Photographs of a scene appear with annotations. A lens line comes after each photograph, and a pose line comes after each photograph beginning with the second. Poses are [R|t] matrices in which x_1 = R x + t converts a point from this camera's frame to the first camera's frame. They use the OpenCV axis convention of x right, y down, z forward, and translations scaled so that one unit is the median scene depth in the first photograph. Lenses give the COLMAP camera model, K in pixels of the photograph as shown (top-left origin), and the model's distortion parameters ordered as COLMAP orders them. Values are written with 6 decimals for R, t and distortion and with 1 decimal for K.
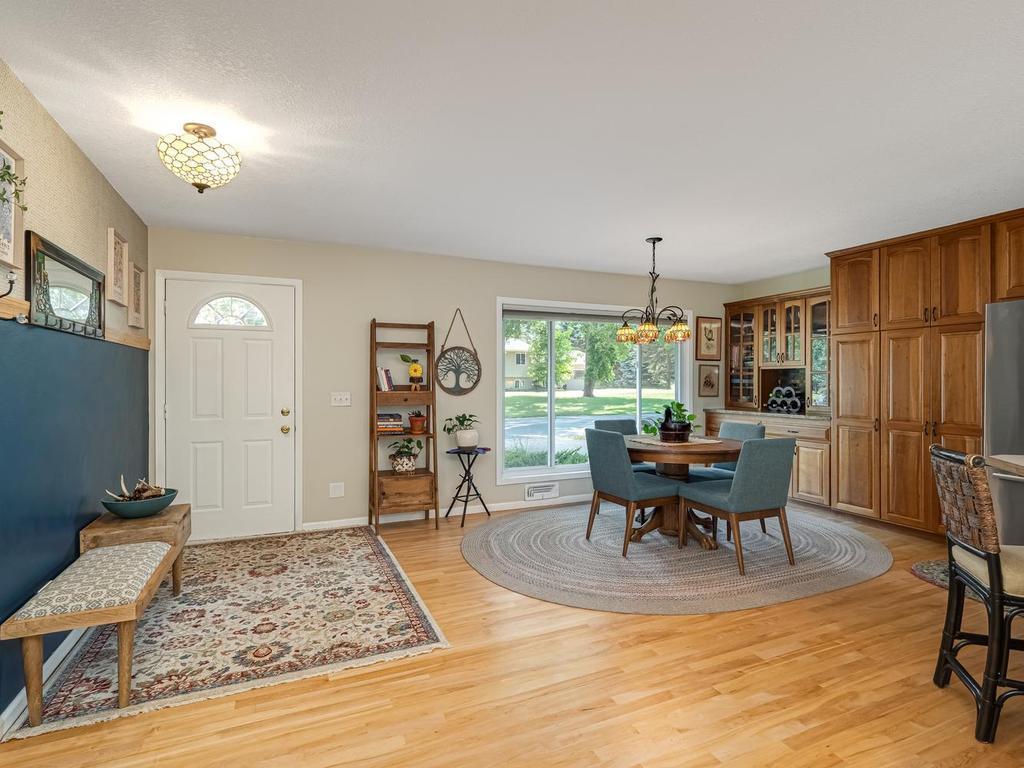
lens RADIAL K [[507.0, 0, 513.7], [0, 507.0, 382.7], [0, 0, 1]] dist [-0.008020, 0.000867]
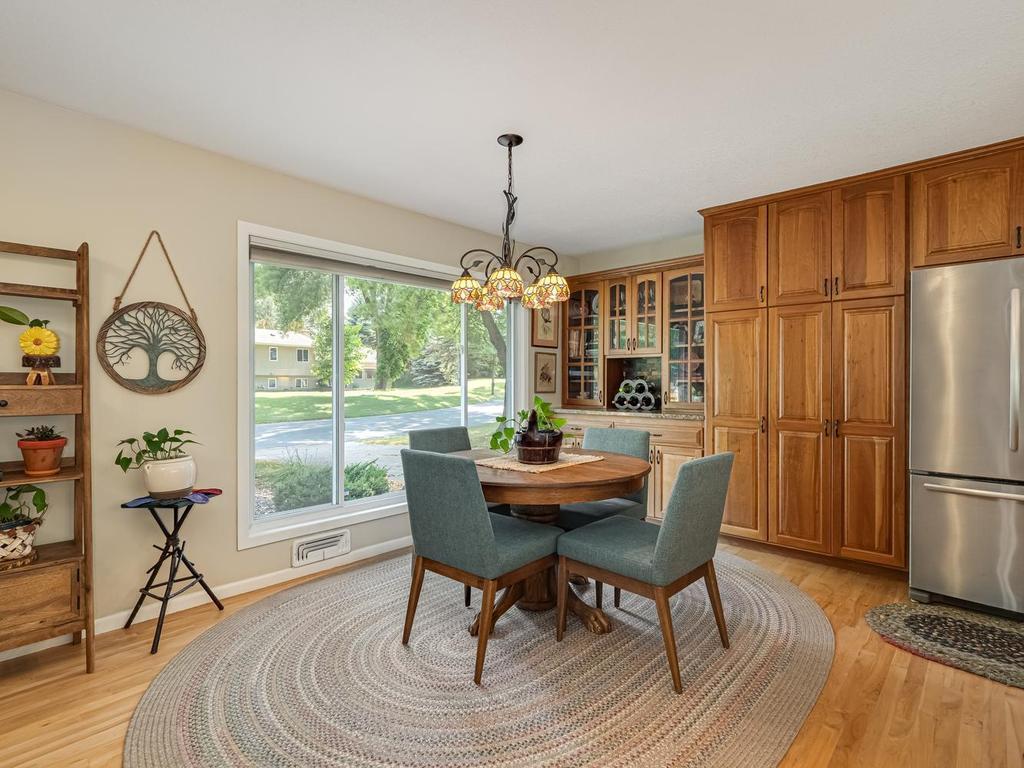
lens RADIAL K [[507.0, 0, 504.5], [0, 507.0, 381.7], [0, 0, 1]] dist [-0.008020, 0.000867]
pose [[0.924621, -0.001401, 0.380887, 0.030920], [0.001753, 0.999998, -0.000577, 0.014405], [-0.380885, 0.001202, 0.924622, 0.402575]]
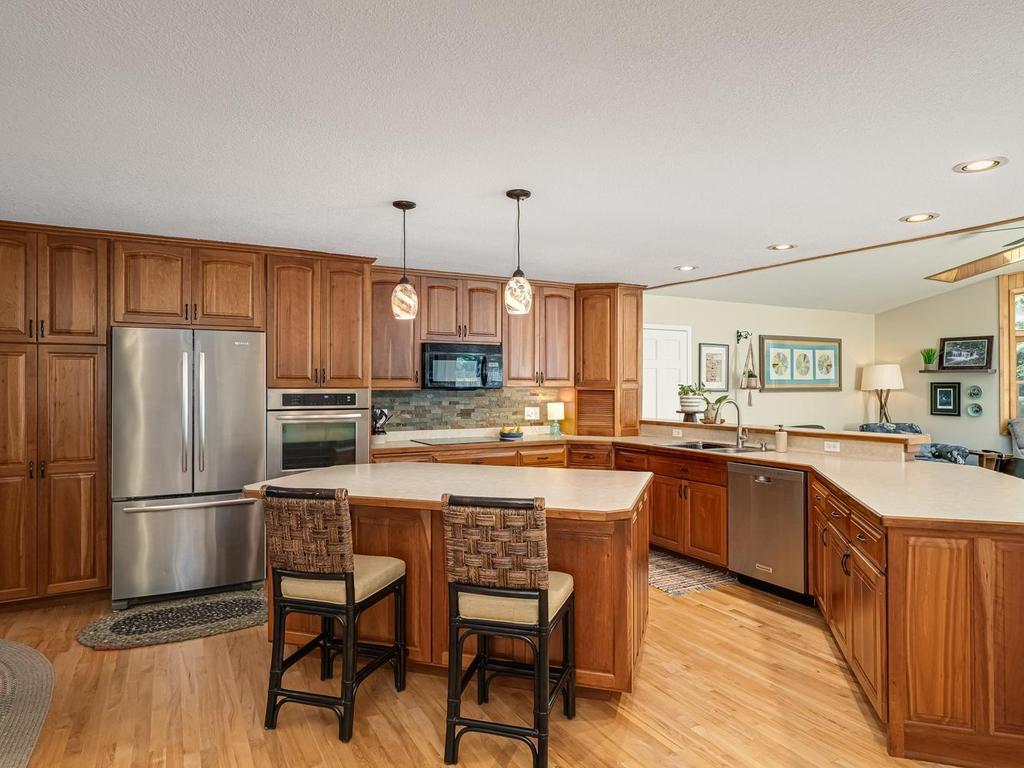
lens RADIAL K [[619.0, 0, 511.6], [0, 619.0, 385.4], [0, 0, 1]] dist [-0.003760, 0.005483]
pose [[-0.095741, -0.001813, 0.995405, -0.206851], [0.002765, 0.999994, 0.002087, -0.039311], [-0.995402, 0.002952, -0.095736, 0.301931]]
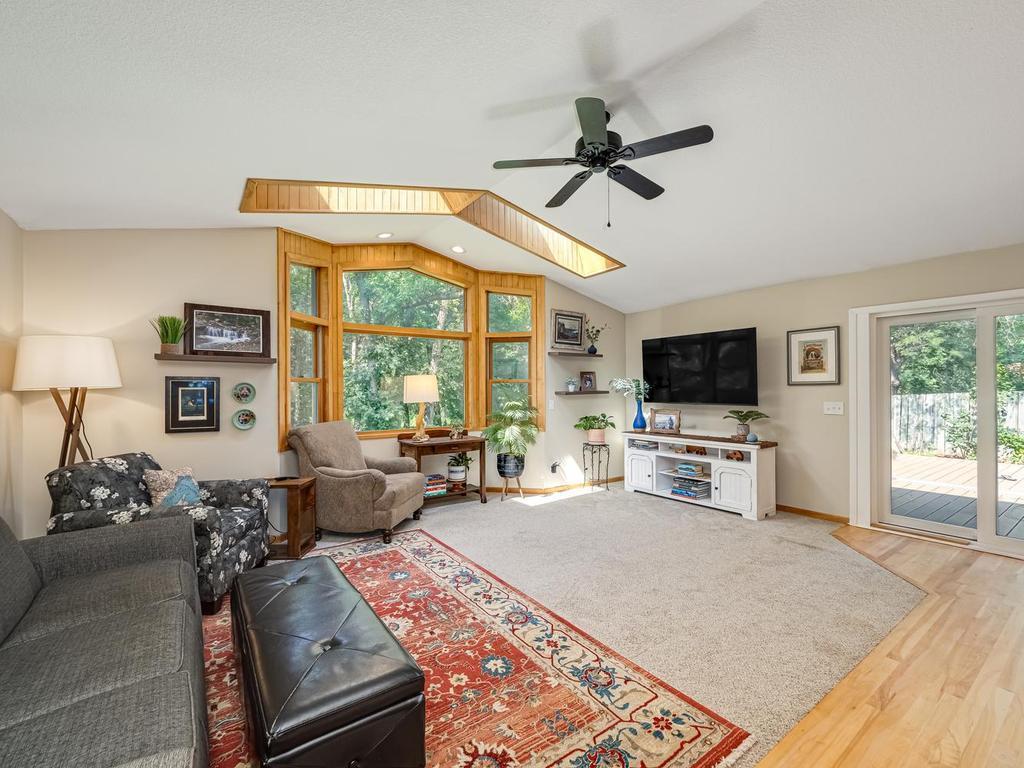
lens RADIAL K [[439.3, 0, 511.4], [0, 439.3, 388.8], [0, 0, 1]] dist [-0.003522, -0.000334]
pose [[-0.979619, 0.000226, -0.200865, 1.149670], [0.001162, 0.999989, -0.004540, -0.014390], [0.200862, -0.004681, -0.979608, -0.293588]]
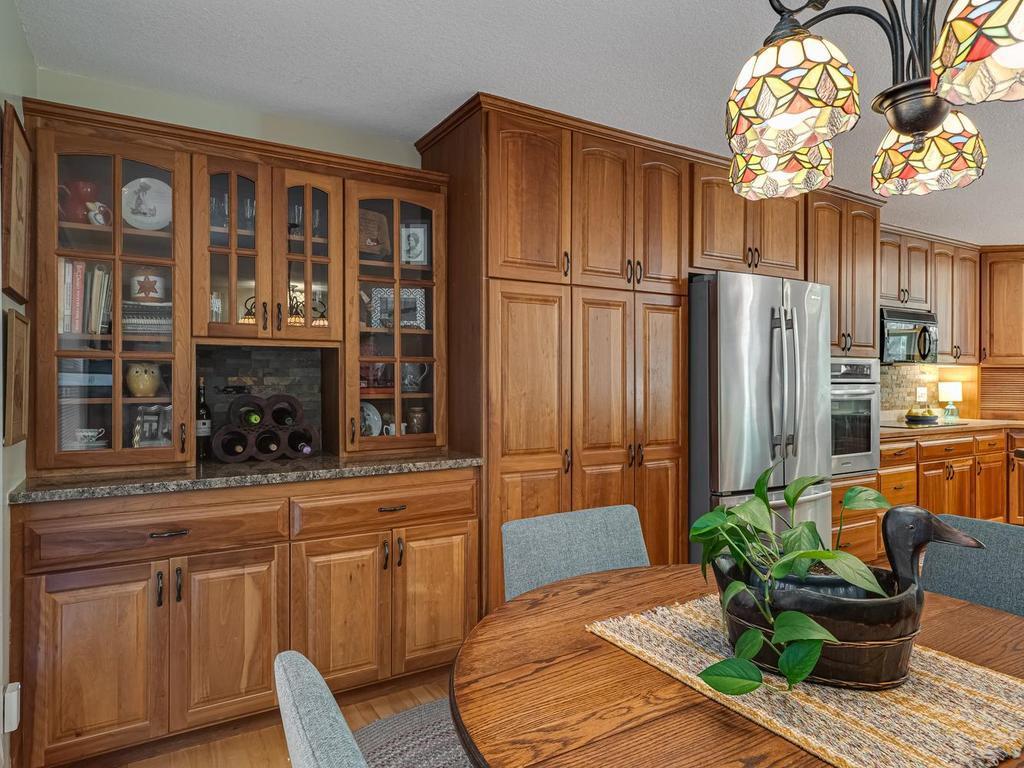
lens RADIAL K [[555.8, 0, 484.3], [0, 555.8, 385.2], [0, 0, 1]] dist [0.004498, -0.001589]
pose [[-0.063153, -0.005764, 0.997987, 0.138041], [0.005411, 0.999967, 0.006117, -0.000866], [-0.997989, 0.005787, -0.063120, 1.094574]]
